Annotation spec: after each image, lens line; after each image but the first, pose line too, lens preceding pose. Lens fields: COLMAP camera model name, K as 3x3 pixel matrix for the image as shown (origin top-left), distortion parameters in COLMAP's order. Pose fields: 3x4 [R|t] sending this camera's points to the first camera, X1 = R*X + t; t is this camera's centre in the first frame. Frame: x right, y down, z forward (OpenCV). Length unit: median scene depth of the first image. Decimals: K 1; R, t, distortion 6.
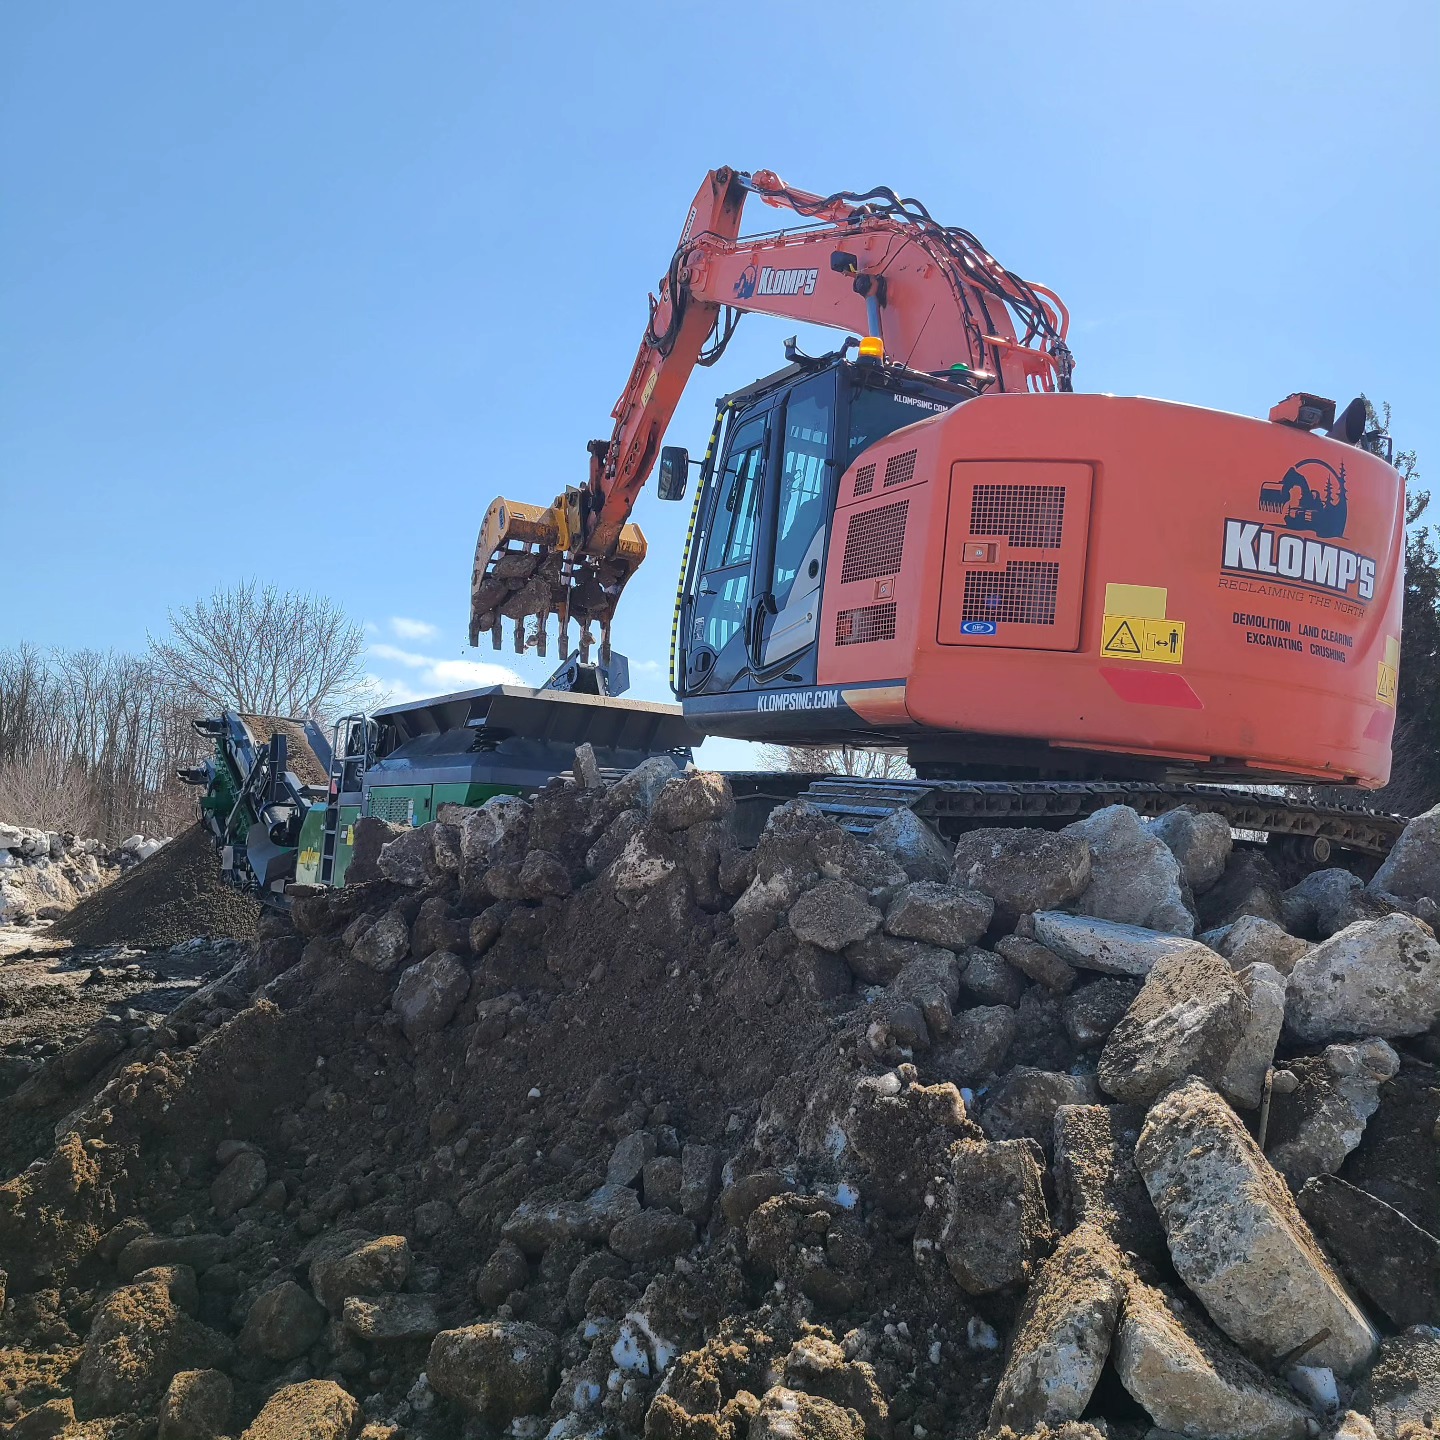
lens RADIAL K [[1456.3, 0, 720.0], [0, 1456.3, 720.0], [0, 0, 1]] dist [0.073146, -0.030265]
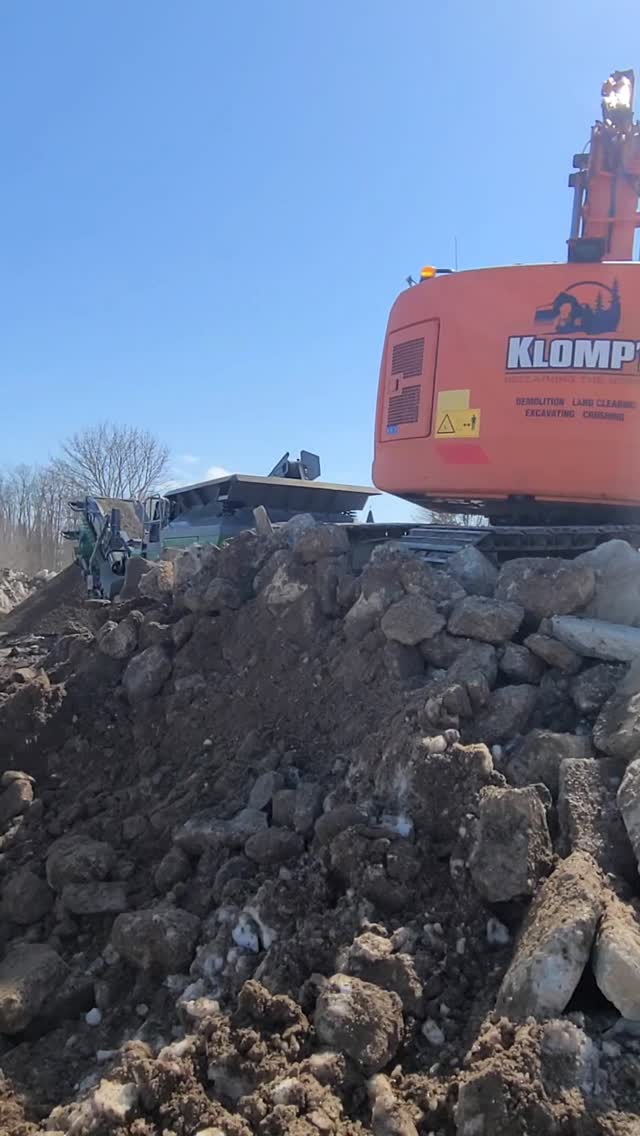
lens RADIAL K [[859.0, 0, 320.0], [0, 859.0, 568.0], [0, 0, 1]] dist [0.006928, 0.007891]
pose [[0.996299, -0.016313, -0.084393, 0.066614], [0.023200, 0.996421, 0.081279, 0.012859], [0.082765, -0.082936, 0.993112, 0.176070]]
